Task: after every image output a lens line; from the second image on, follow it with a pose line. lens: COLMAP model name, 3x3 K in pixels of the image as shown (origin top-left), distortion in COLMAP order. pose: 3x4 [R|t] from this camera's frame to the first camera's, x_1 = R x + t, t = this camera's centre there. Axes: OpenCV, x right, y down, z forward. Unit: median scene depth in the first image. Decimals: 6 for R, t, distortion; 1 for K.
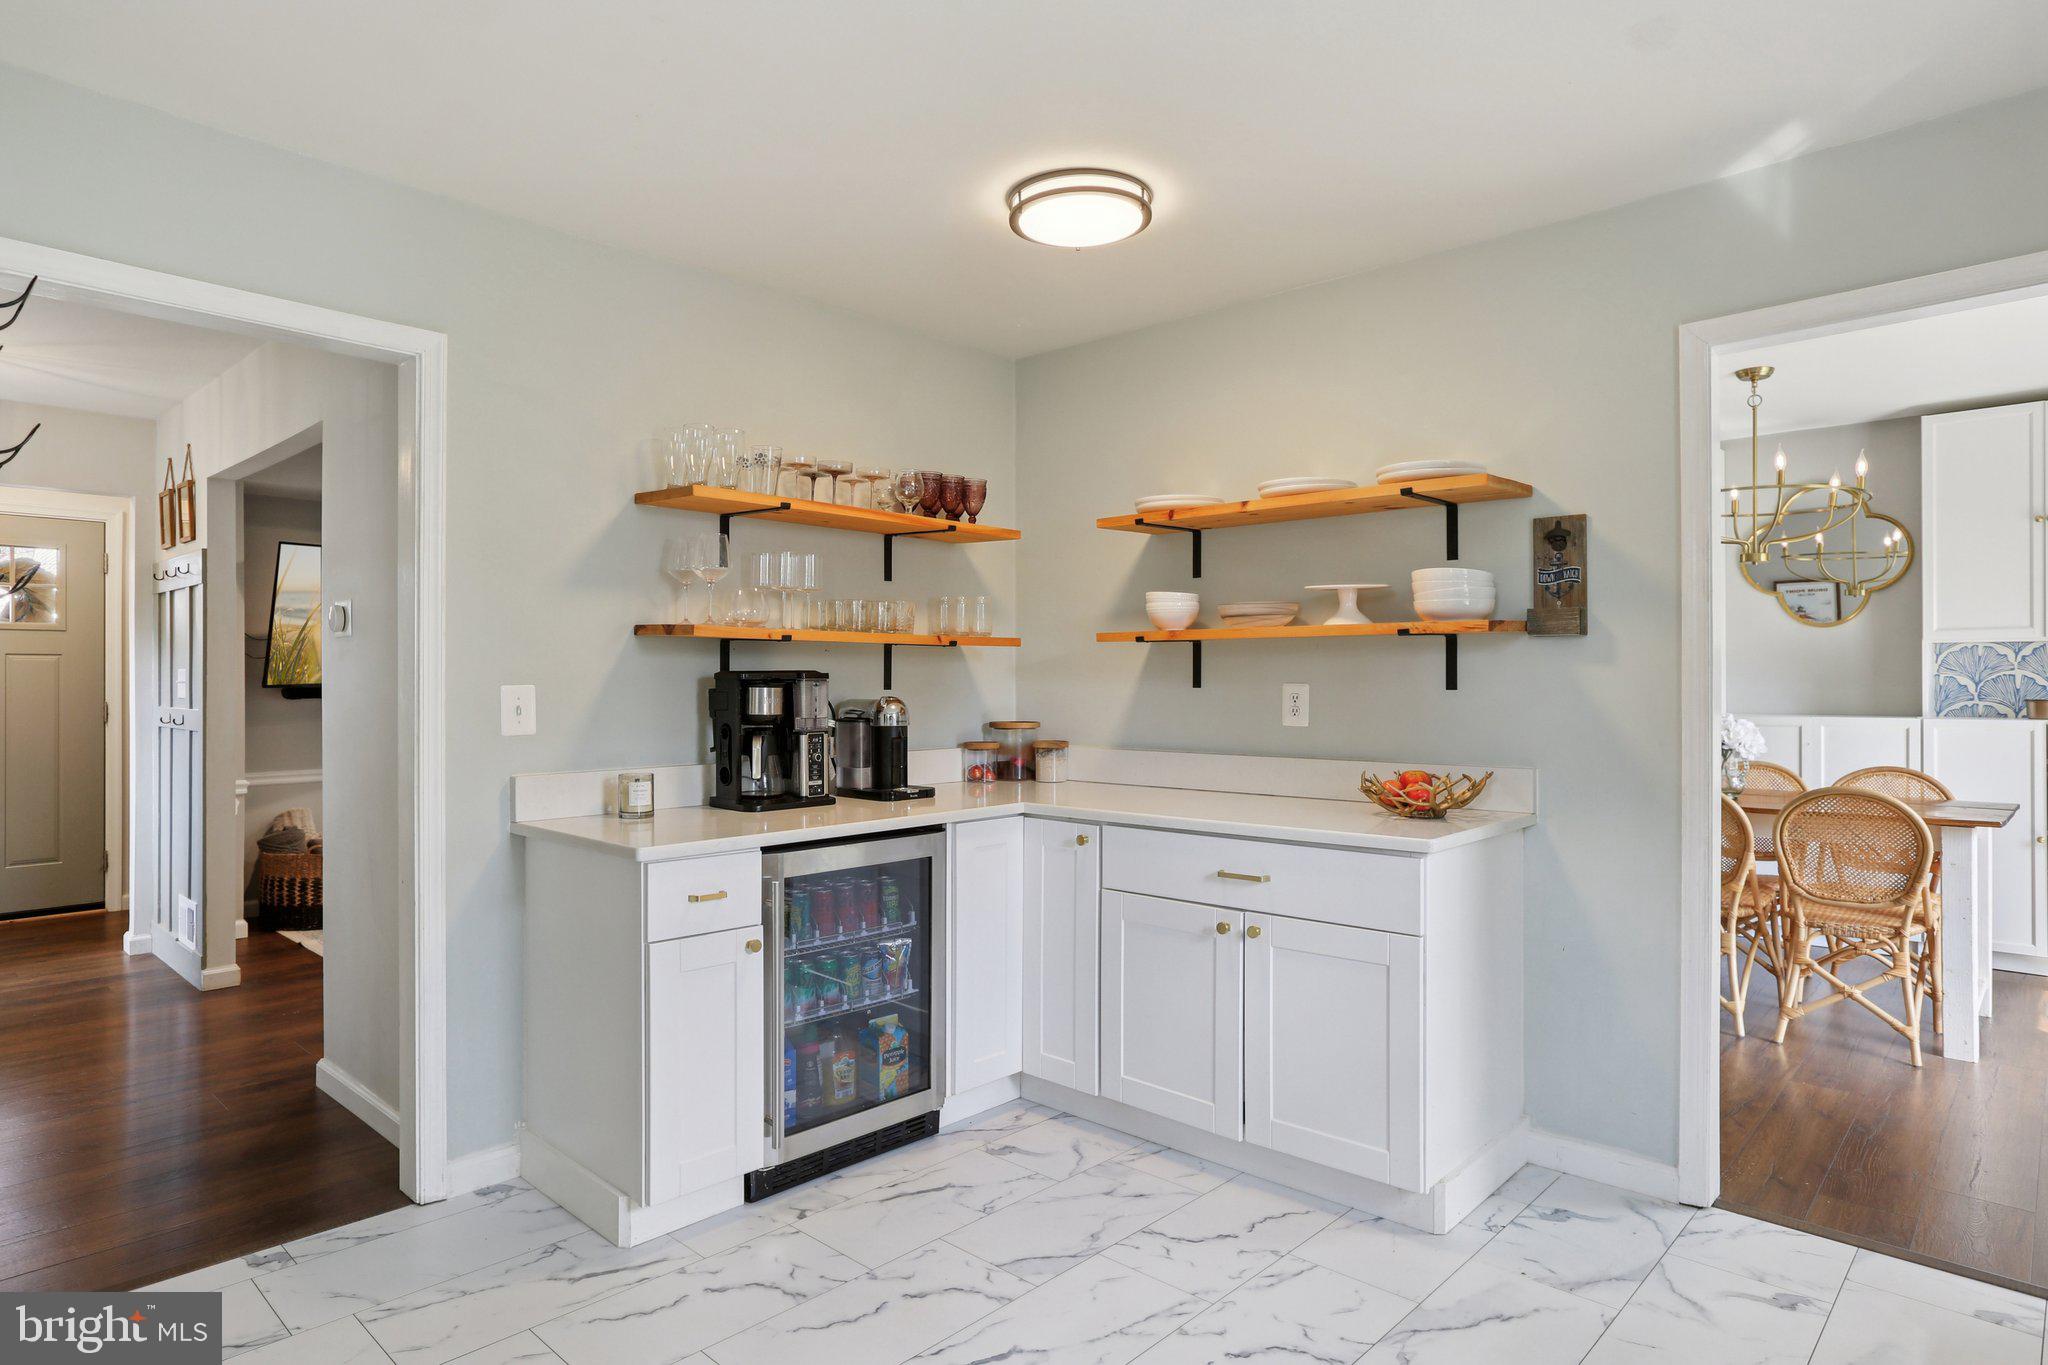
lens RADIAL K [[1147.0, 0, 1006.3], [0, 1147.0, 677.6], [0, 0, 1]] dist [-0.030315, 0.020642]
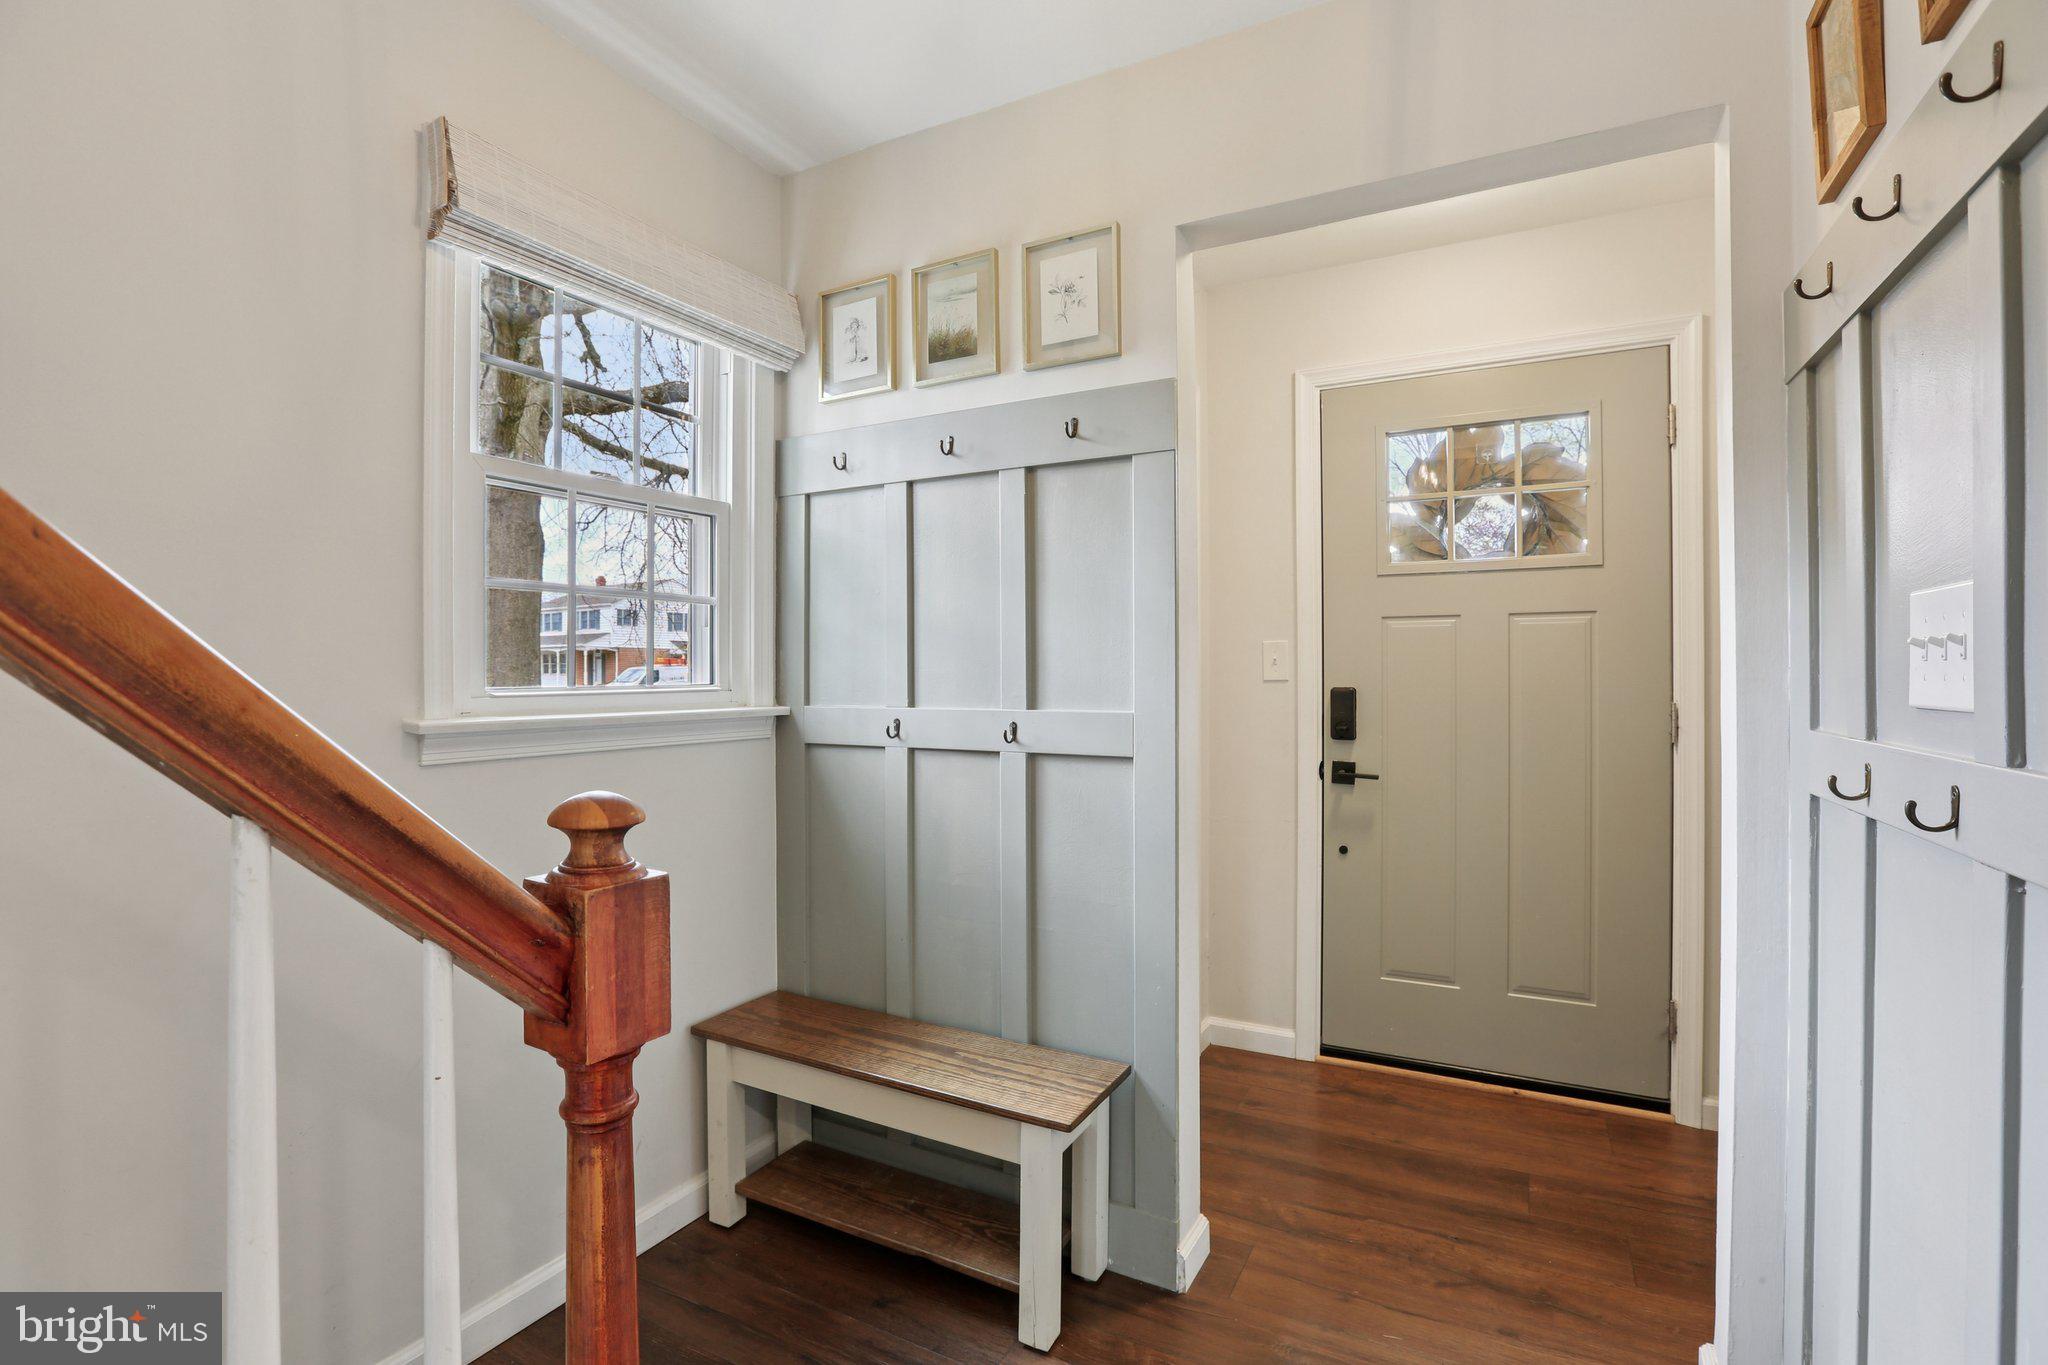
lens RADIAL K [[952.3, 0, 1016.4], [0, 952.3, 672.4], [0, 0, 1]] dist [-0.045334, 0.012511]
pose [[0.259350, -0.005749, -0.965766, -0.474674], [0.001091, 0.999983, -0.005659, 0.009894], [0.965783, 0.000414, 0.259352, 0.616928]]
